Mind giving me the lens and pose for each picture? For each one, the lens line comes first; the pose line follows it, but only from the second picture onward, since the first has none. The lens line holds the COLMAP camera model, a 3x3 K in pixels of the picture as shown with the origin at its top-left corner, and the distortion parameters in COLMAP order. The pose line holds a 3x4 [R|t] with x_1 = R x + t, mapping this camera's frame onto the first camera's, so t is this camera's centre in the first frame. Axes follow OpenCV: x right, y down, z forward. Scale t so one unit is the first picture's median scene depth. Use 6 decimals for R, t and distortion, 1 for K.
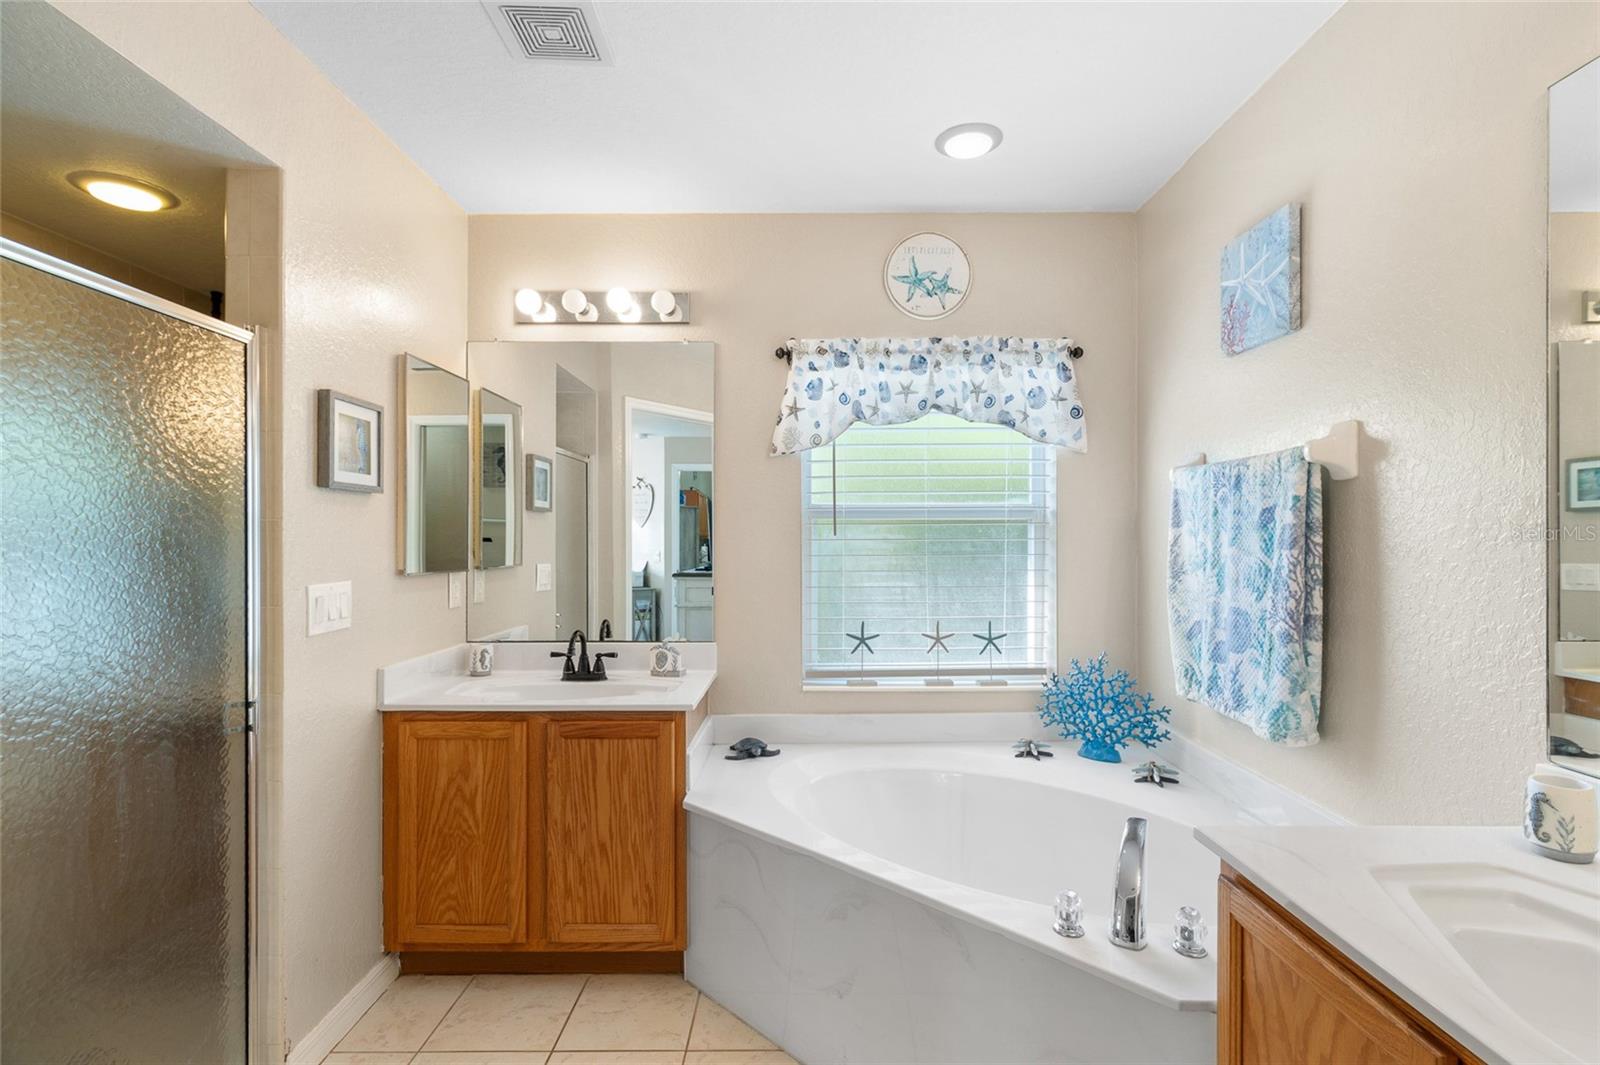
lens RADIAL K [[735.3, 0, 801.1], [0, 735.3, 536.7], [0, 0, 1]] dist [-0.001265, -0.000103]
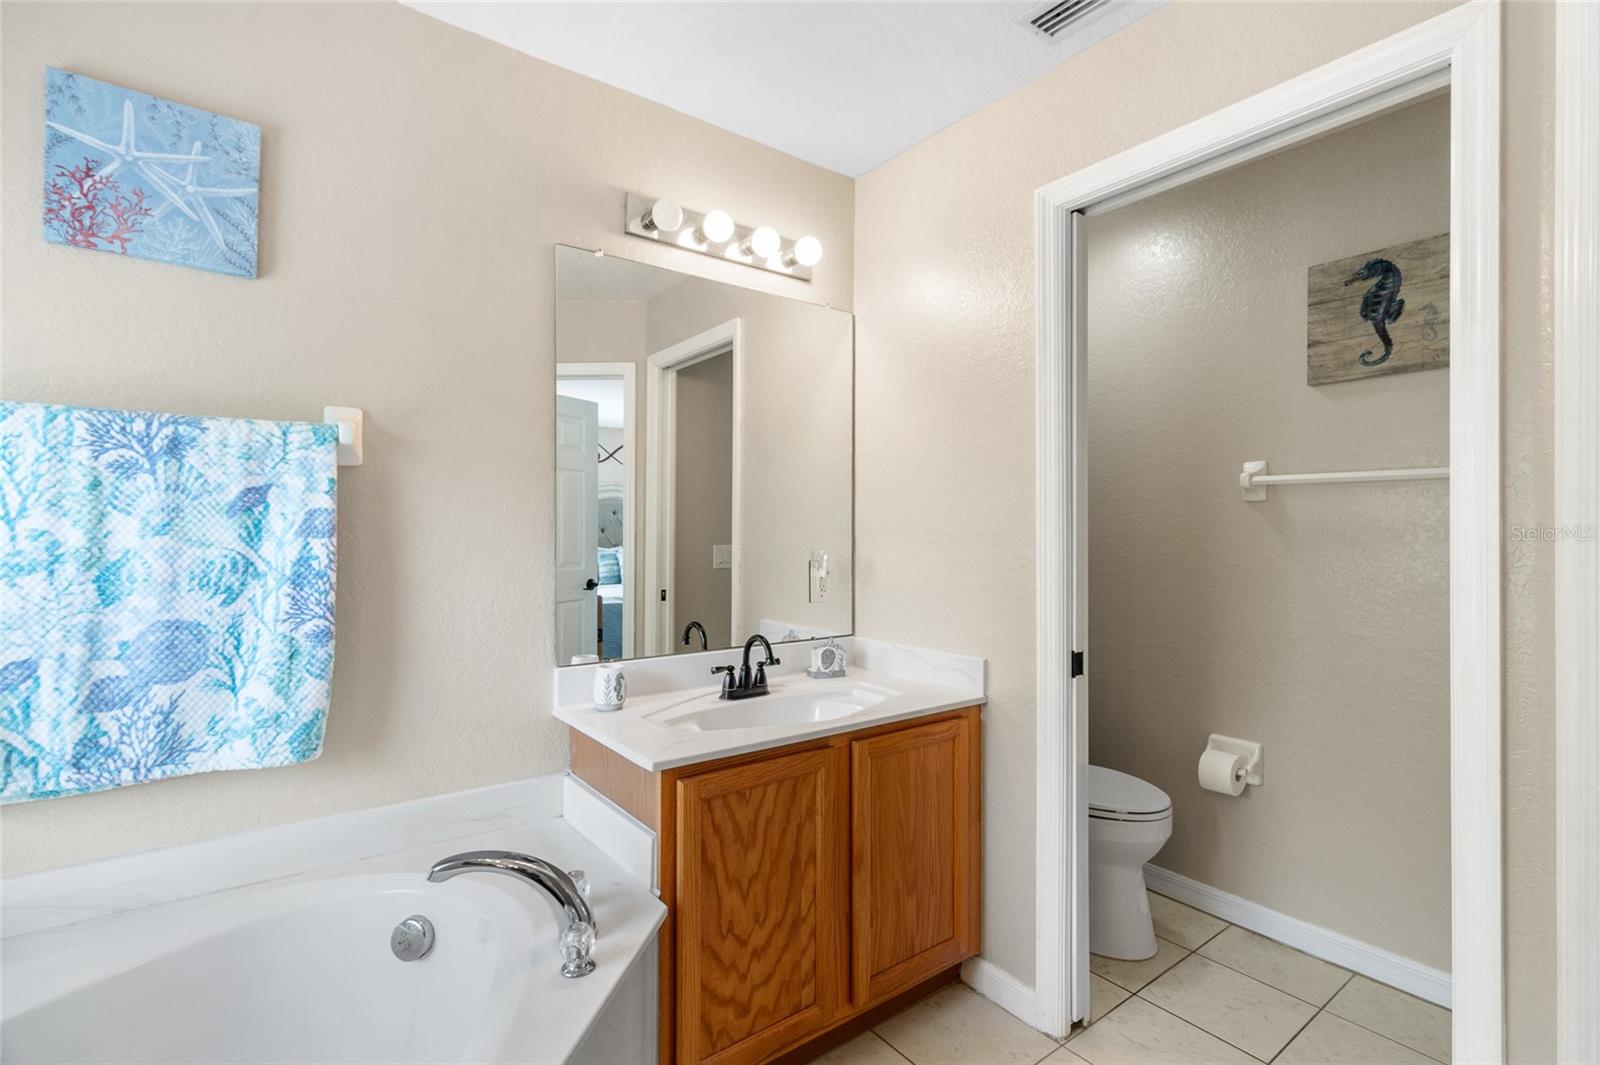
lens RADIAL K [[735.3, 0, 801.4], [0, 735.3, 531.3], [0, 0, 1]] dist [-0.001265, -0.000103]
pose [[-0.595811, -0.001662, 0.803123, -0.358048], [-0.004184, 0.999991, -0.001034, 0.007369], [-0.803114, -0.003976, -0.595812, 0.941915]]
